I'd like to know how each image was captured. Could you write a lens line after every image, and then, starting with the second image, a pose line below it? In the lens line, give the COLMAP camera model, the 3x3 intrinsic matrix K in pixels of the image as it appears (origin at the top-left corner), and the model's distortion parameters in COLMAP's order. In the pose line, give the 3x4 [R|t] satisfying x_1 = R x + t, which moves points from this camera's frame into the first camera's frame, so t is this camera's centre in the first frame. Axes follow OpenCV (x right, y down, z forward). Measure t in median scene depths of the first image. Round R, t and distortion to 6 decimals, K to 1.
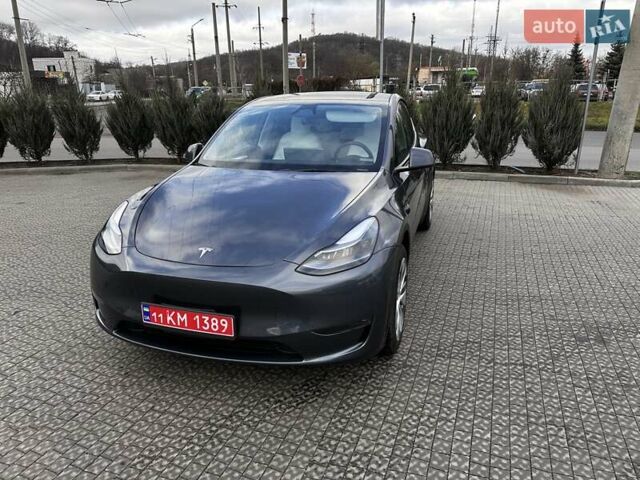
lens RADIAL K [[449.8, 0, 320.9], [0, 449.8, 236.0], [0, 0, 1]] dist [0.034838, -0.042743]
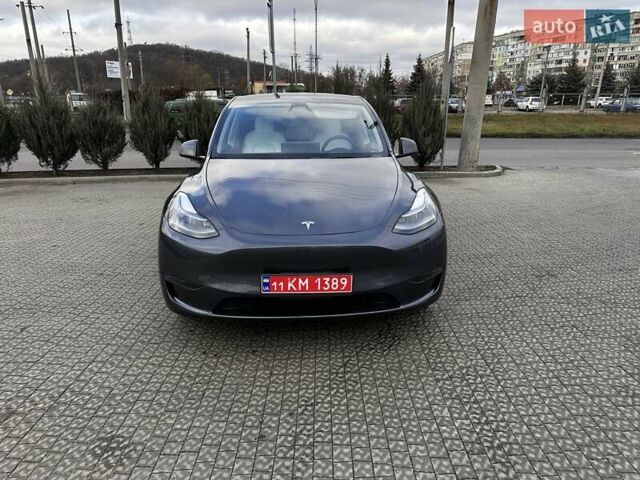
lens RADIAL K [[452.0, 0, 320.5], [0, 452.0, 229.7], [0, 0, 1]] dist [0.054449, -0.064346]
pose [[0.937670, -0.083681, 0.337301, -0.161666], [0.097606, 0.994923, -0.024507, 0.020758], [-0.333538, 0.055902, 0.941078, -0.020572]]
